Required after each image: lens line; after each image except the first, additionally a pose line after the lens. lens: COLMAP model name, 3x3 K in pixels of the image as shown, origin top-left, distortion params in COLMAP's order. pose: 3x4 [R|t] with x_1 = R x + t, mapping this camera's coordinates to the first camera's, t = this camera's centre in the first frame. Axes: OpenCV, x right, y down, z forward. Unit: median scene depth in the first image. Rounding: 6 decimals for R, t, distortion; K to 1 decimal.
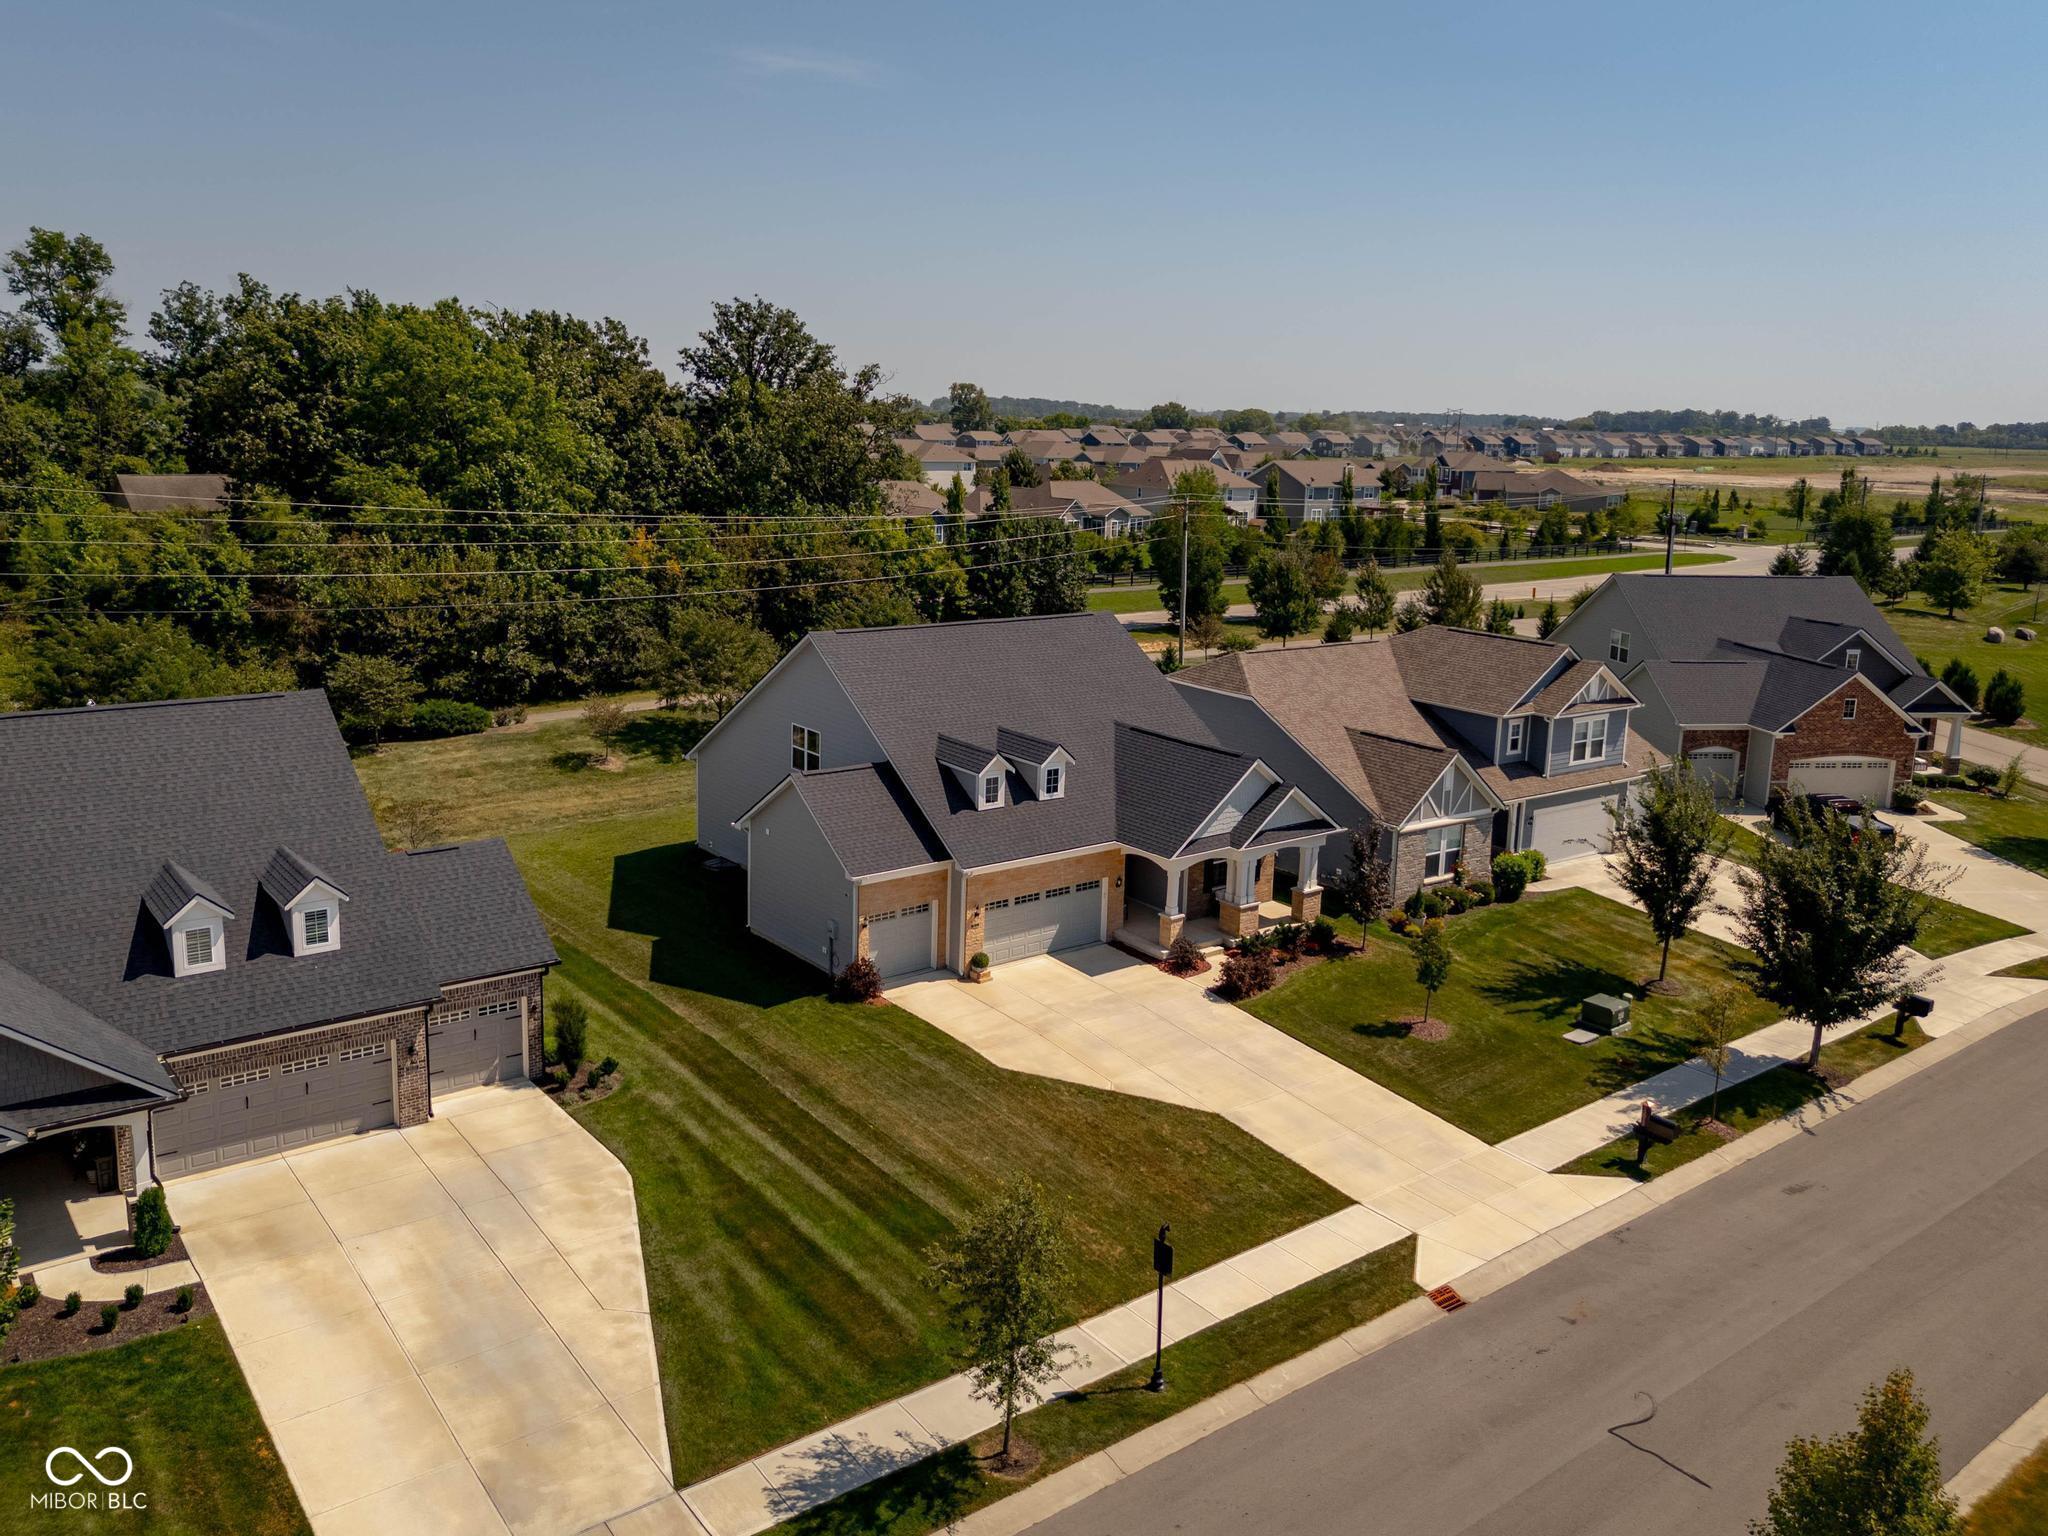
lens RADIAL K [[1584.9, 0, 991.5], [0, 1584.9, 691.6], [0, 0, 1]] dist [0.049473, -0.077986]
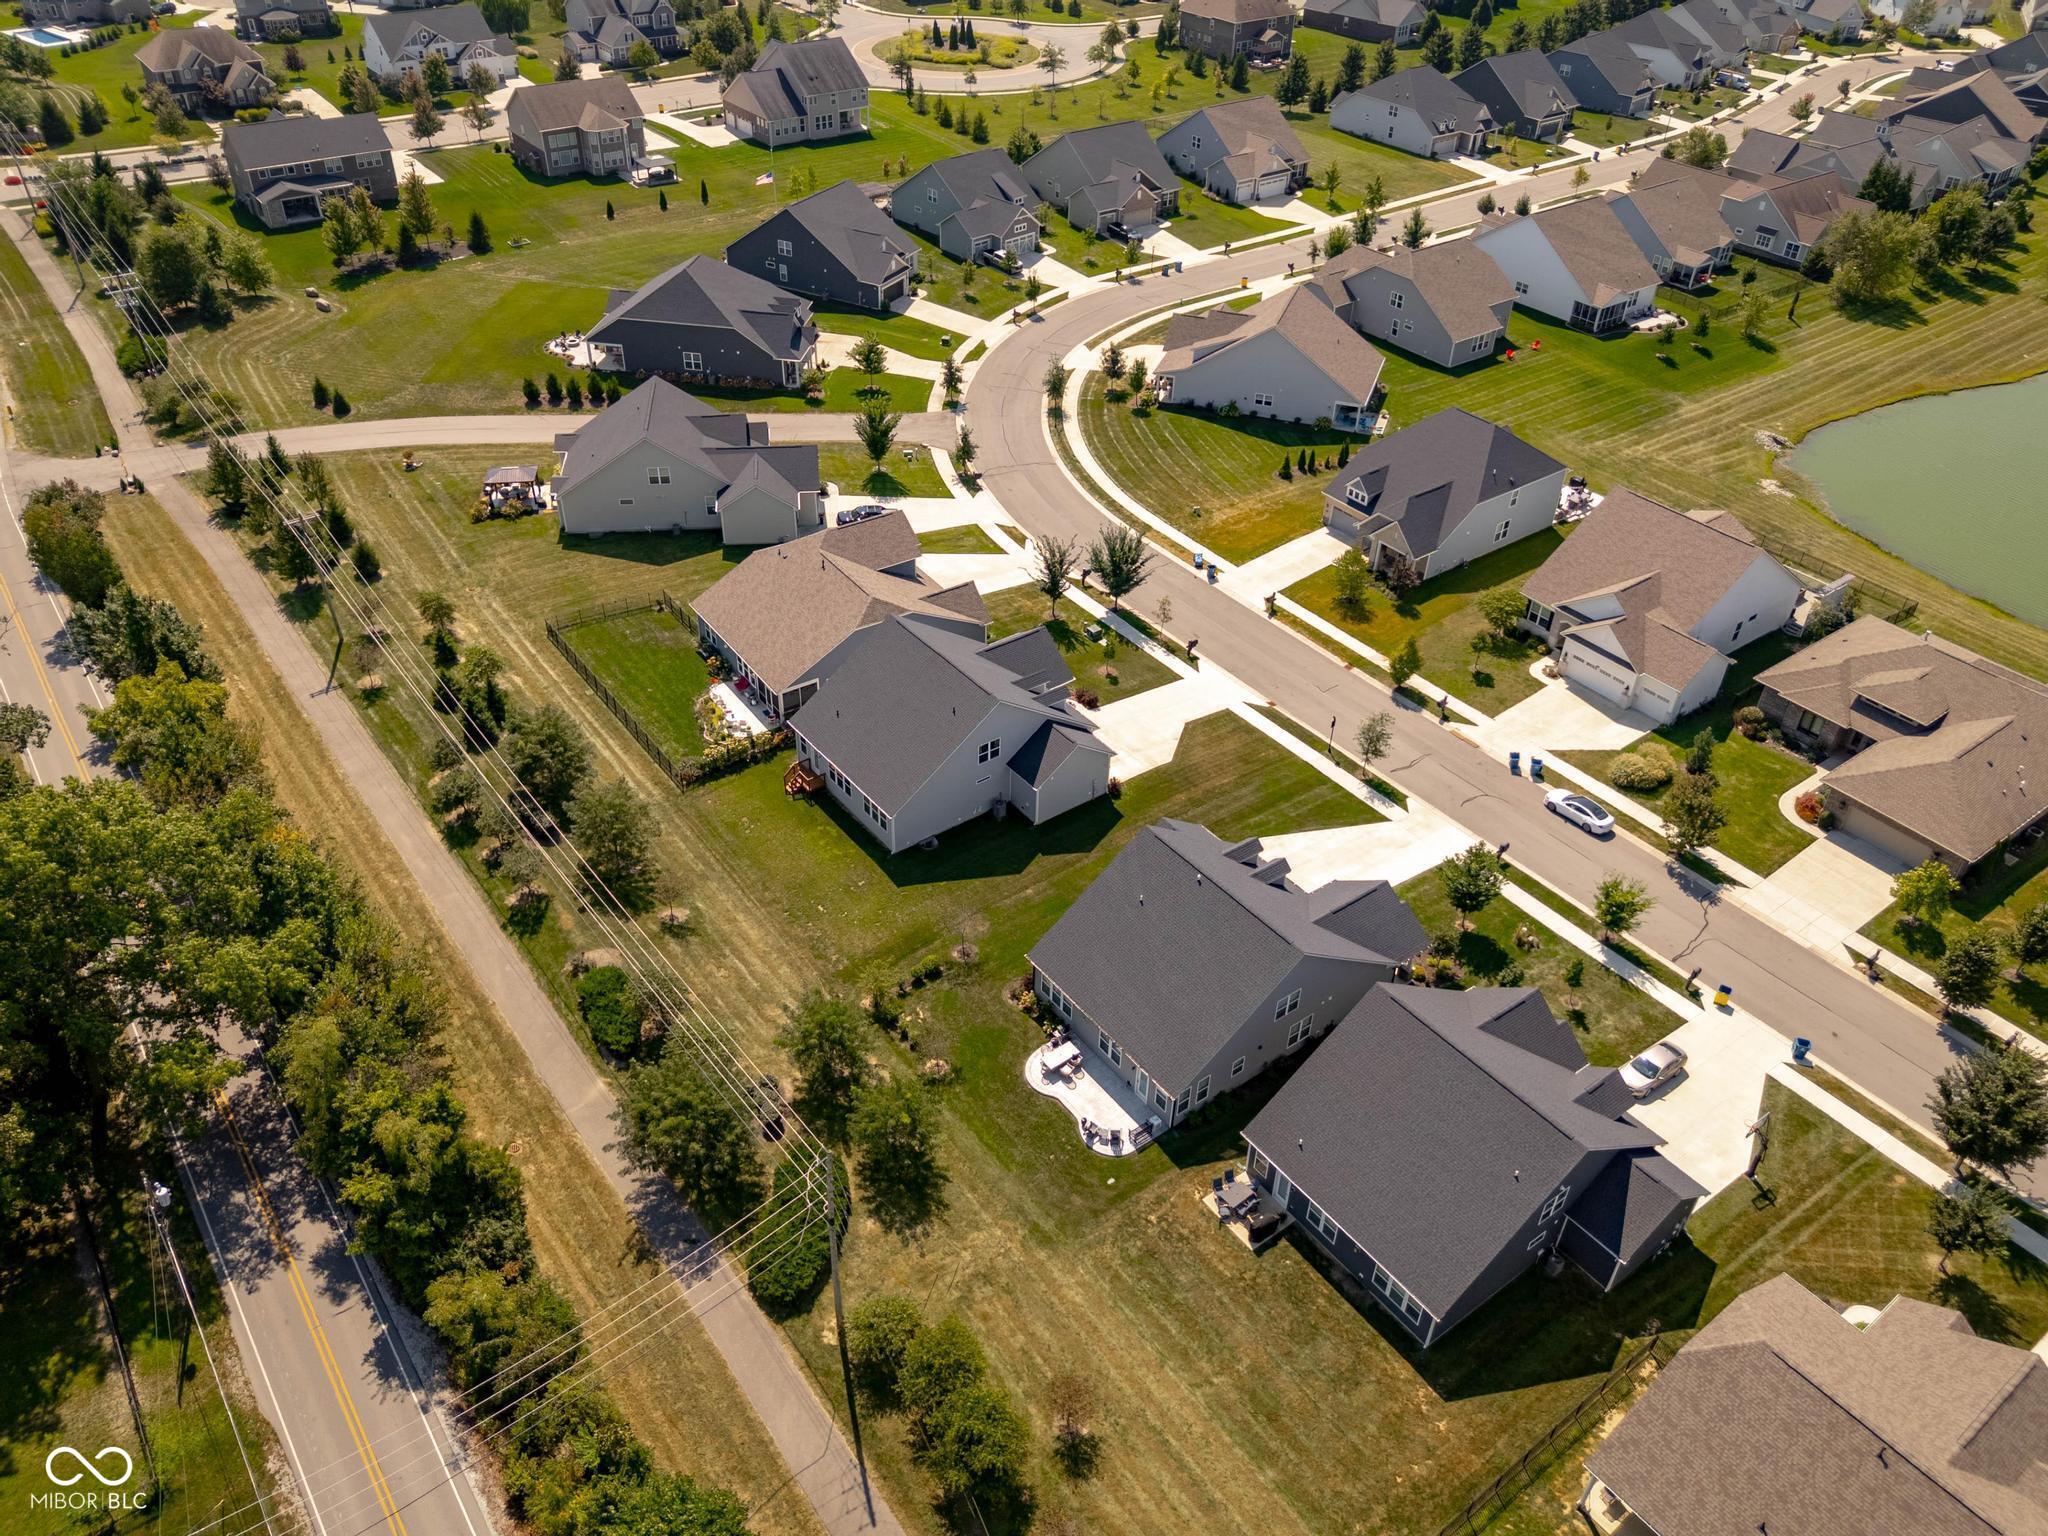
lens RADIAL K [[1543.5, 0, 1017.7], [0, 1543.5, 759.2], [0, 0, 1]] dist [0.061655, -0.070230]
pose [[0.010072, -0.619817, 0.784682, -1.846325], [0.152677, 0.776474, 0.611373, -1.276941], [-0.988225, 0.113645, 0.102453, 0.845455]]
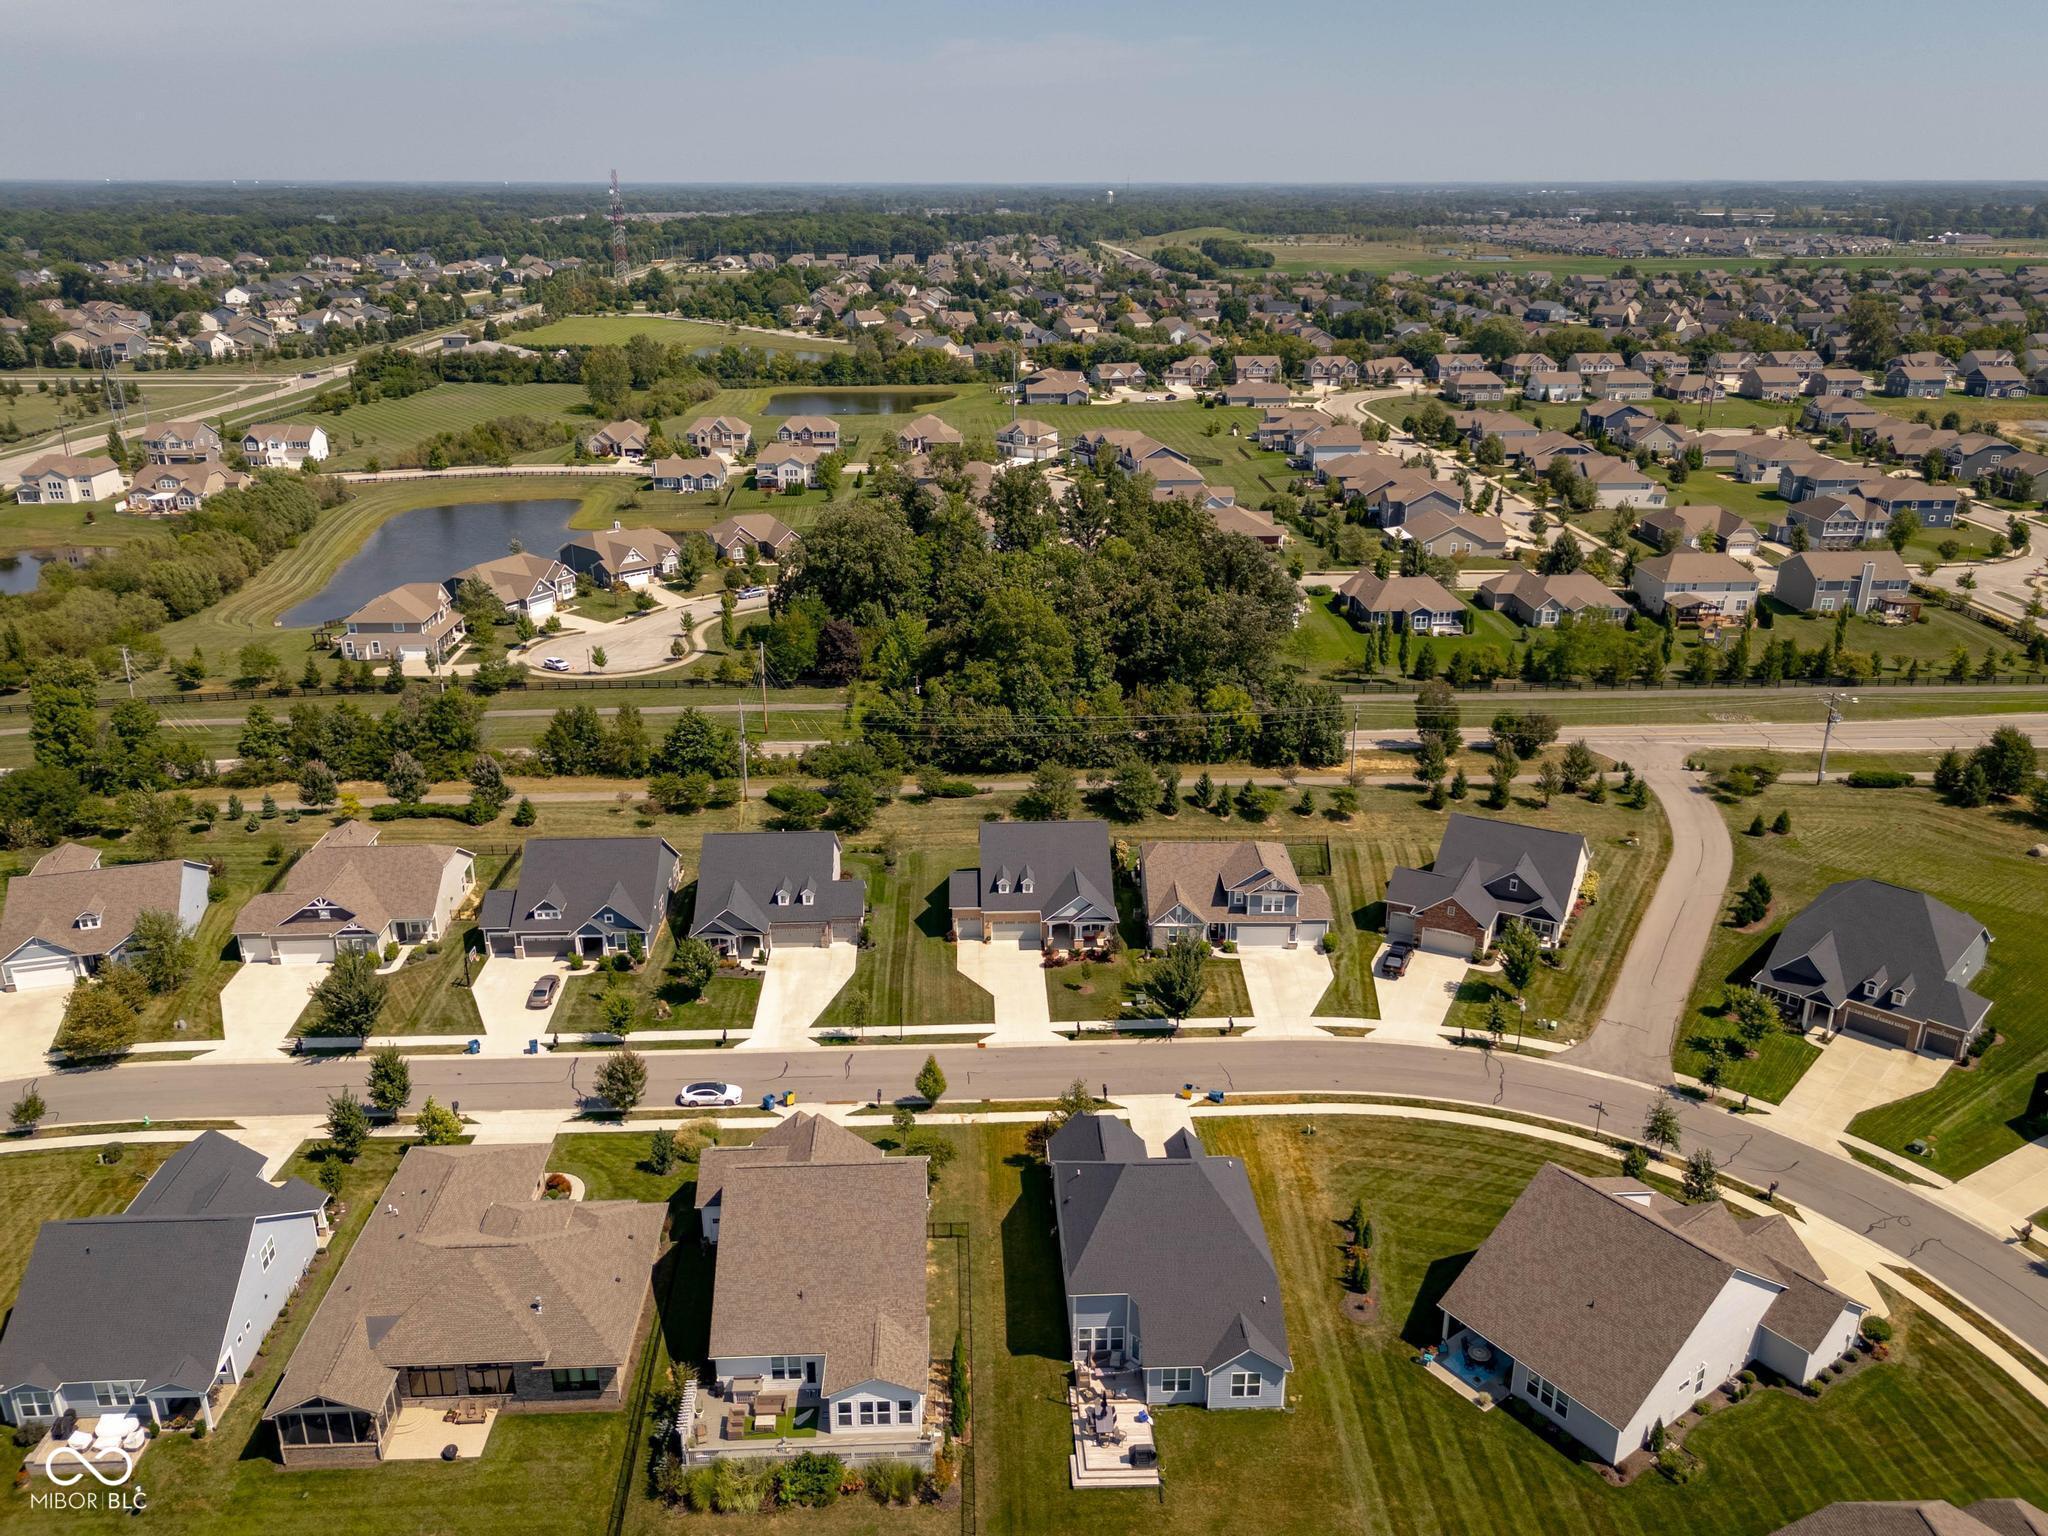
lens RADIAL K [[1543.5, 0, 1017.7], [0, 1543.5, 759.2], [0, 0, 1]] dist [0.061655, -0.070230]
pose [[0.818351, 0.172294, -0.548285, 1.739687], [-0.077653, 0.978405, 0.191555, -0.819182], [0.569448, -0.114183, 0.814058, -1.563447]]
